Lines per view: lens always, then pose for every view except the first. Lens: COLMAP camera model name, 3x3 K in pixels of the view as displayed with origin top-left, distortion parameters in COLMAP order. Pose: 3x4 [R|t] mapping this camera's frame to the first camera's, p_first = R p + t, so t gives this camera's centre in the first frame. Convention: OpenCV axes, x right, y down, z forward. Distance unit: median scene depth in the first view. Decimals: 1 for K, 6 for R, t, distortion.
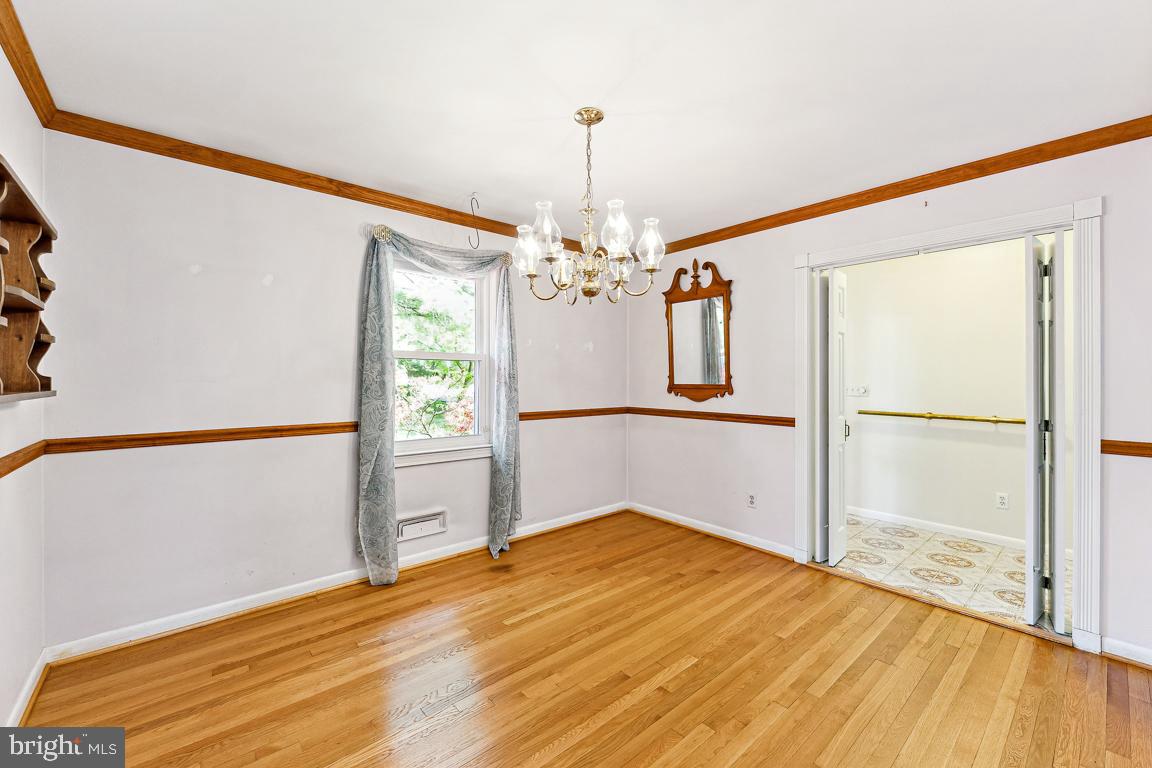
lens RADIAL K [[467.5, 0, 572.5], [0, 467.5, 380.1], [0, 0, 1]] dist [0.001029, -0.000424]
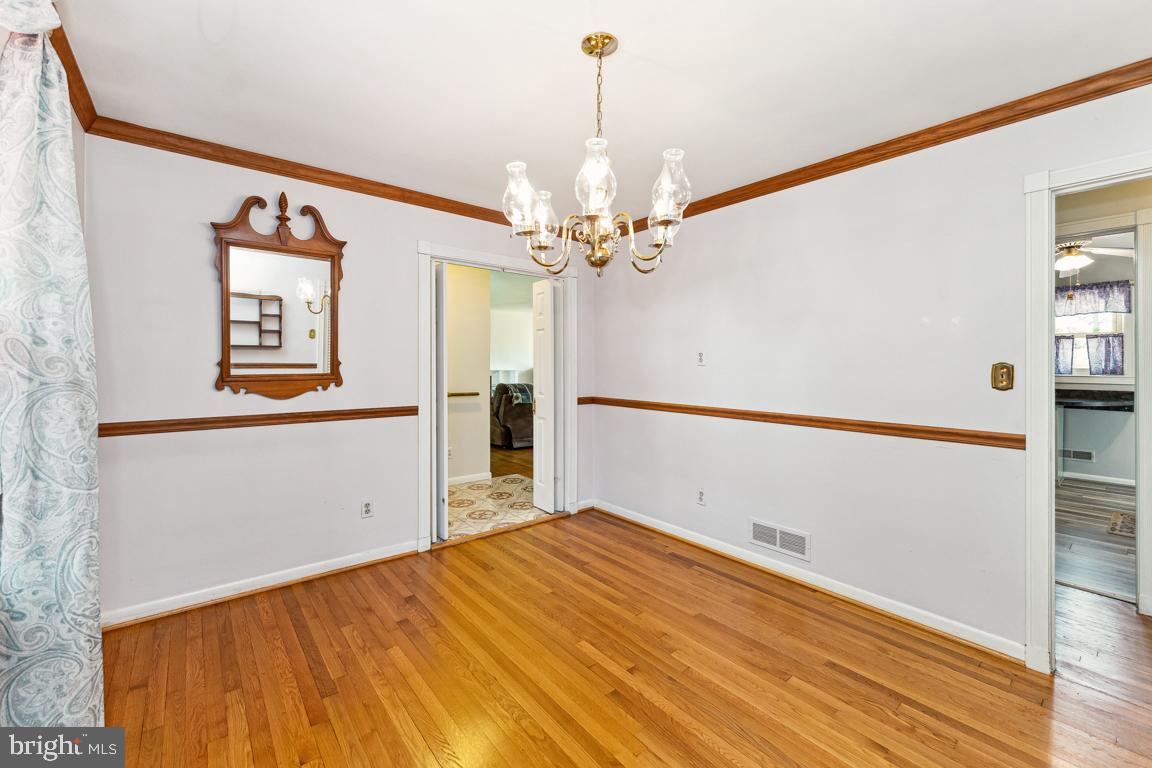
lens RADIAL K [[467.5, 0, 582.6], [0, 467.5, 364.0], [0, 0, 1]] dist [0.001029, -0.000424]
pose [[0.008622, -0.004054, 0.999955, -0.605170], [0.002182, 0.999989, 0.004035, -0.011526], [-0.999960, 0.002147, 0.008631, 0.790176]]
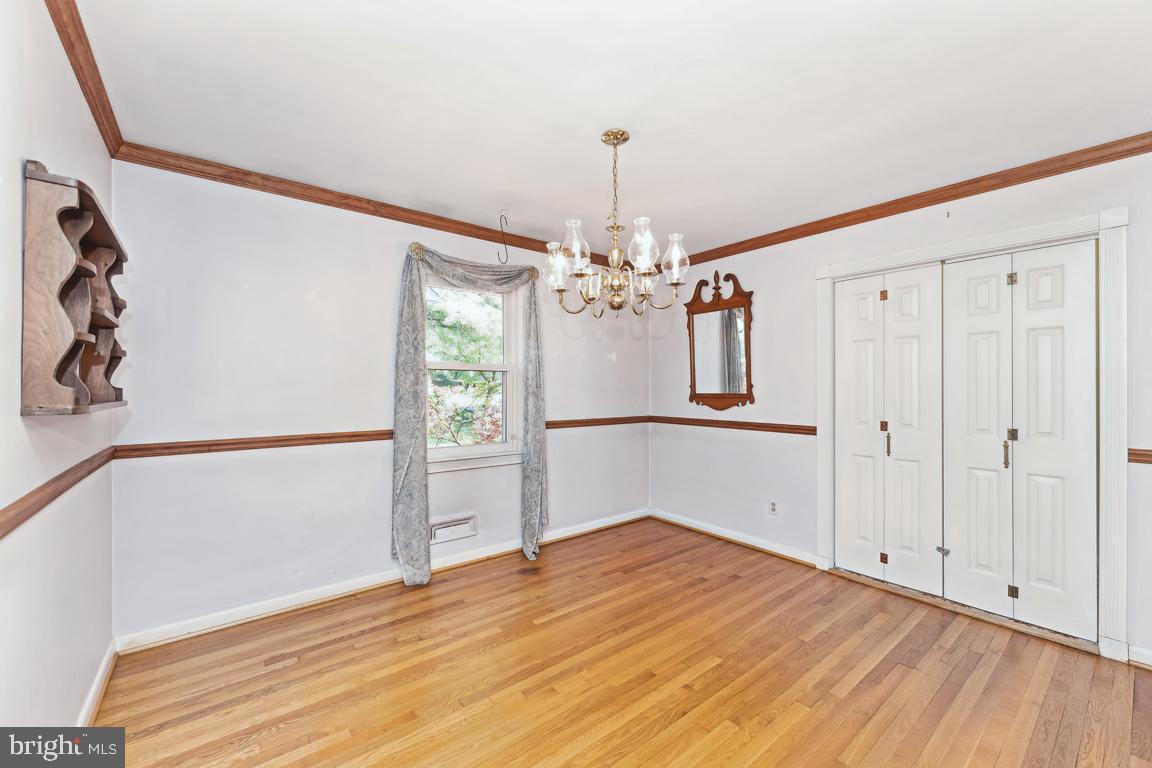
lens RADIAL K [[467.5, 0, 572.1], [0, 467.5, 388.5], [0, 0, 1]] dist [0.001029, -0.000424]
pose [[0.999387, -0.001759, -0.034966, -0.022785], [0.001706, 0.999997, -0.001552, -0.001463], [0.034968, 0.001492, 0.999387, -0.040700]]
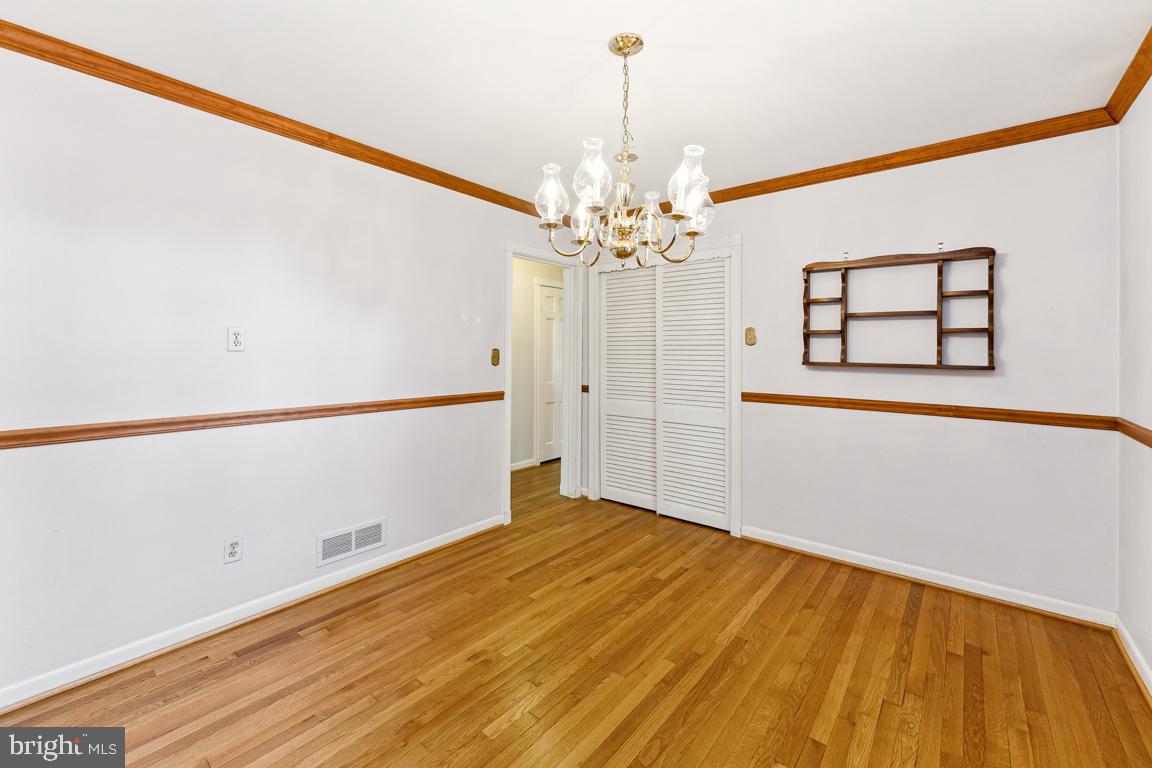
lens RADIAL K [[467.5, 0, 574.1], [0, 467.5, 349.1], [0, 0, 1]] dist [0.001029, -0.000424]
pose [[-0.985906, -0.009874, -0.167009, 0.202673], [-0.010486, 0.999941, 0.002788, -0.013028], [0.166972, 0.004500, -0.985951, 1.401886]]
